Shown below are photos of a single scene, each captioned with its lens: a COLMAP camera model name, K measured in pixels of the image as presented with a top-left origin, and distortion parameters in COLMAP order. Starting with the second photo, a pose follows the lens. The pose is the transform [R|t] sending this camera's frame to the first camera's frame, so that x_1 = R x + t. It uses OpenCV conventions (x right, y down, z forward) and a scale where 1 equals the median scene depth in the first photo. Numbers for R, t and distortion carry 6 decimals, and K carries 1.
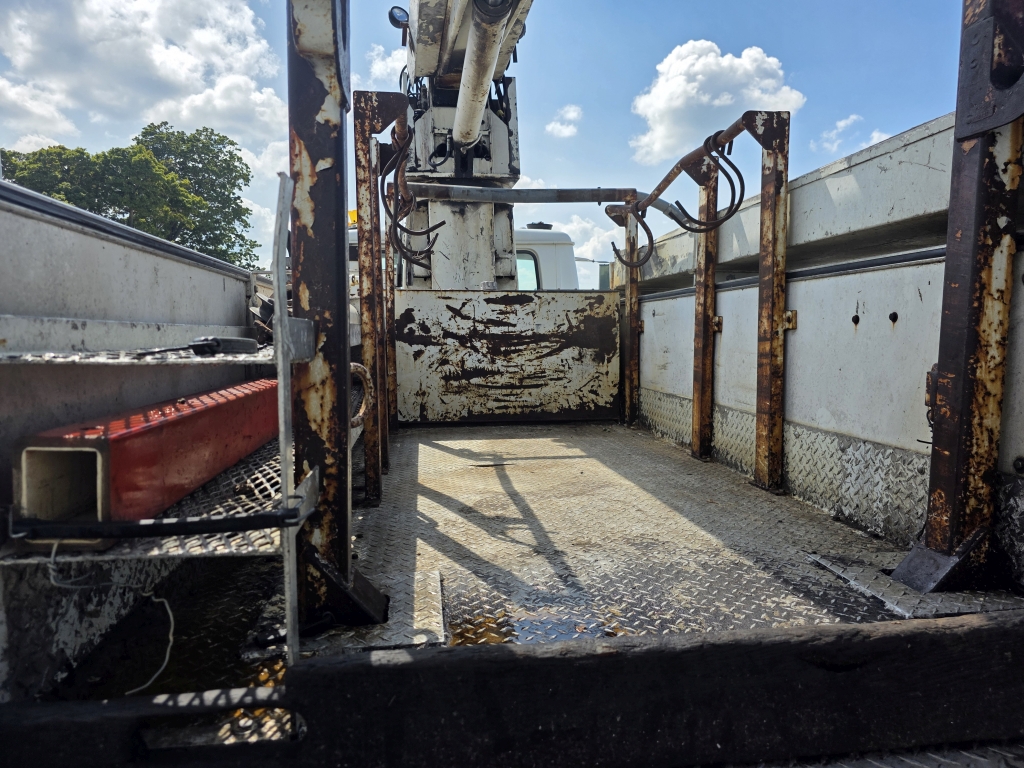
lens RADIAL K [[686.7, 0, 512.0], [0, 686.7, 384.0], [0, 0, 1]] dist [0.056166, -0.054085]
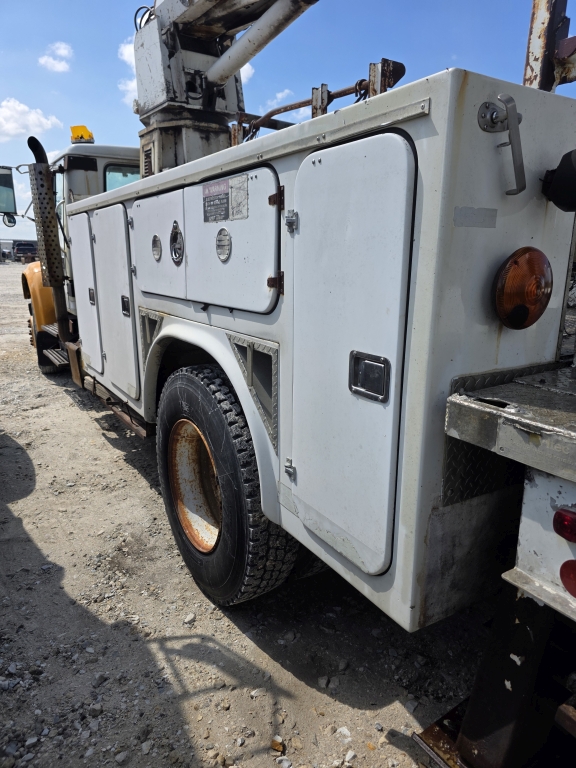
lens RADIAL K [[515.0, 0, 292.4], [0, 515.0, 377.2], [0, 0, 1]] dist [0.056166, -0.054085]
pose [[0.899758, -0.093644, 0.426223, -0.897487], [0.022341, 0.985308, 0.169318, 0.095405], [-0.435816, -0.142823, 0.888631, -0.100456]]
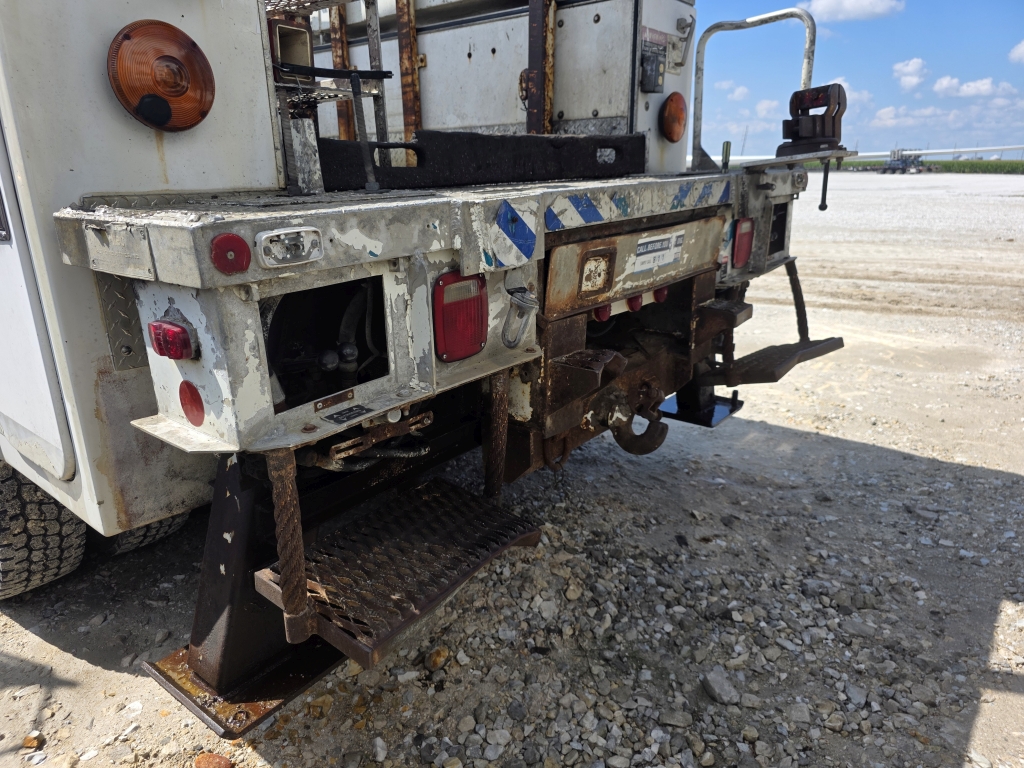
lens RADIAL K [[686.4, 0, 516.1], [0, 686.4, 369.6], [0, 0, 1]] dist [0.054526, -0.068010]
pose [[0.724730, -0.212578, 0.655421, -0.633019], [0.070157, 0.969041, 0.236722, 0.233301], [-0.685452, -0.125577, 0.717207, -0.379490]]
